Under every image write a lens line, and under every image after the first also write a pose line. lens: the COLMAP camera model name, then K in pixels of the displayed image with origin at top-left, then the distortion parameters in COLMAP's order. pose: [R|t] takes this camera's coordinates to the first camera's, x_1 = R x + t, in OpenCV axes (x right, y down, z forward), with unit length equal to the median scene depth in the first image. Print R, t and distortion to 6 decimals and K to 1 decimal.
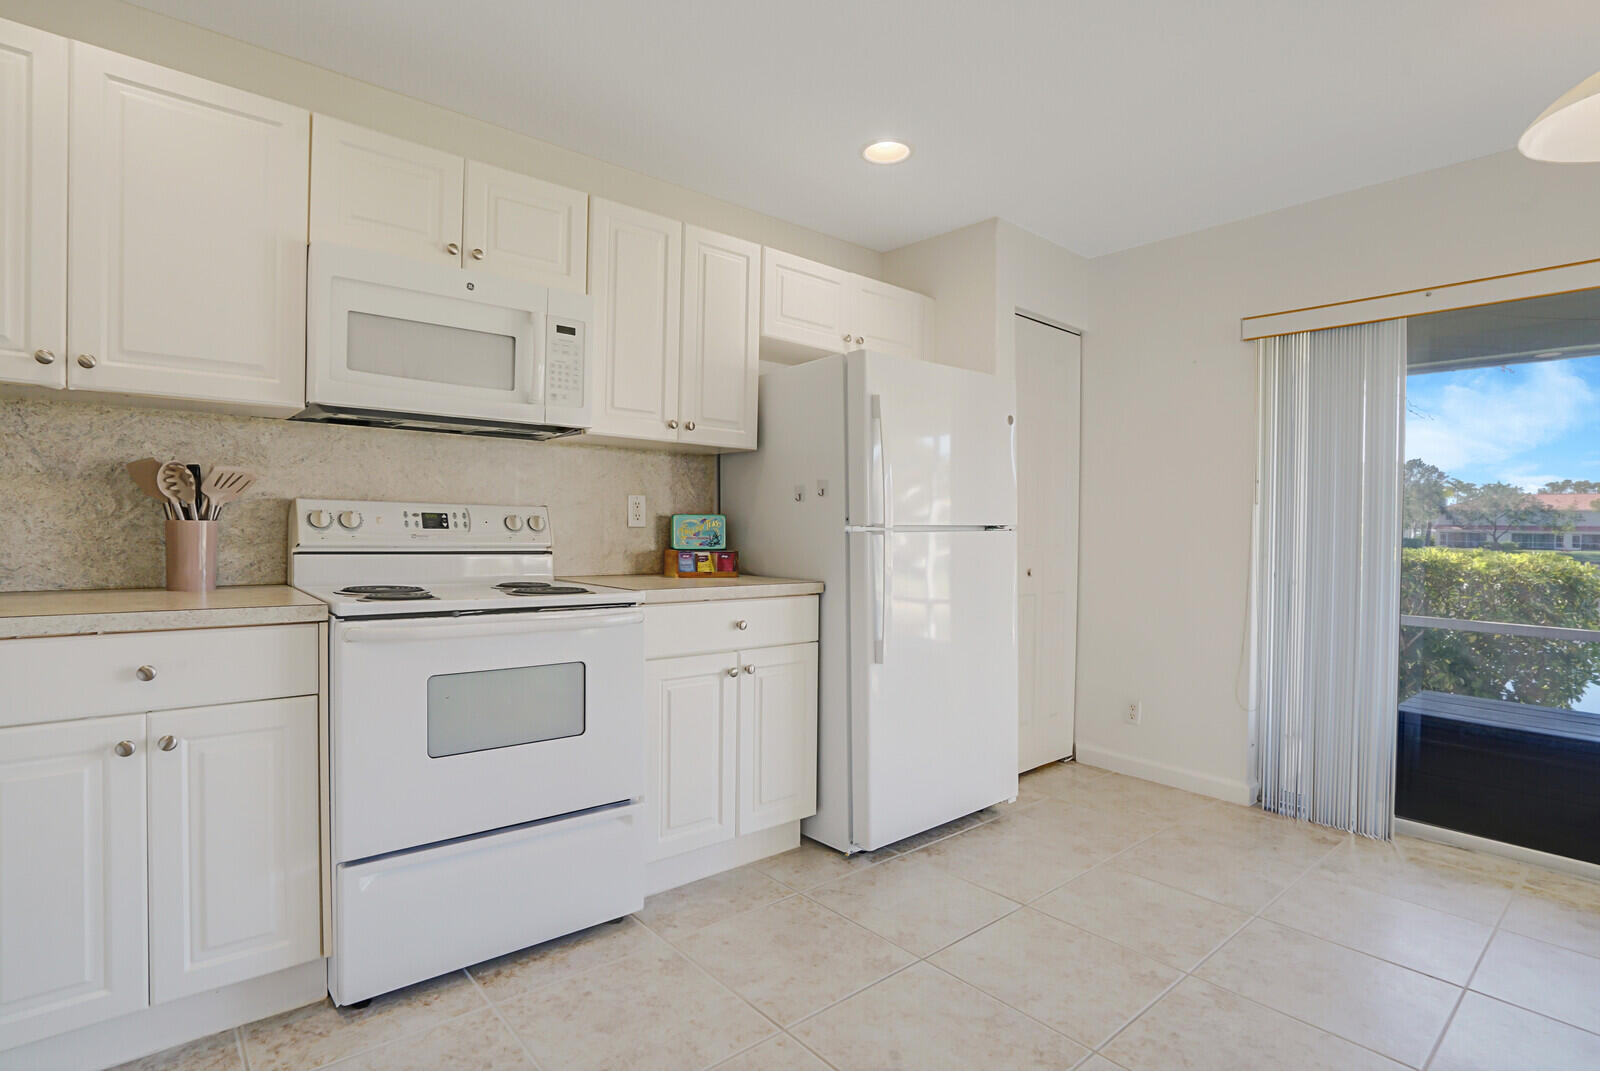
lens RADIAL K [[757.9, 0, 805.7], [0, 757.9, 523.4], [0, 0, 1]] dist [-0.011457, 0.003273]
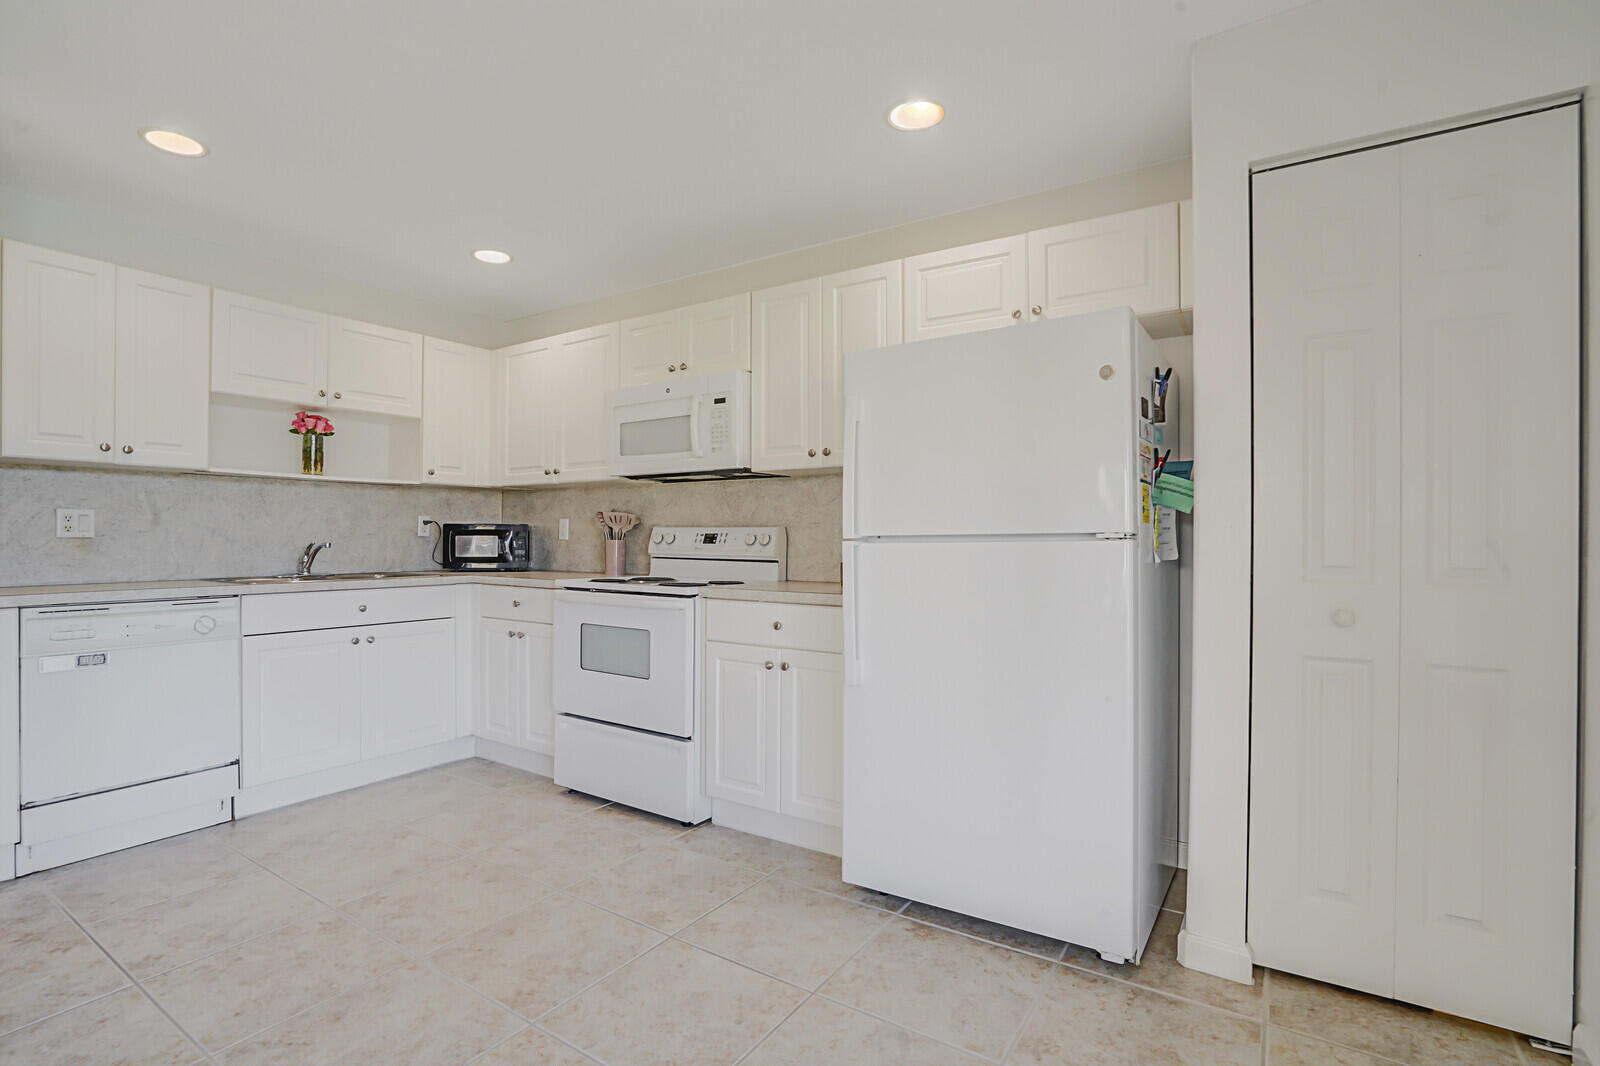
lens RADIAL K [[757.9, 0, 800.7], [0, 757.9, 535.4], [0, 0, 1]] dist [-0.011457, 0.003273]
pose [[0.303520, -0.022725, -0.952554, 1.086607], [-0.000156, 0.999714, -0.023900, 0.027805], [0.952825, 0.007403, 0.303429, 0.735703]]
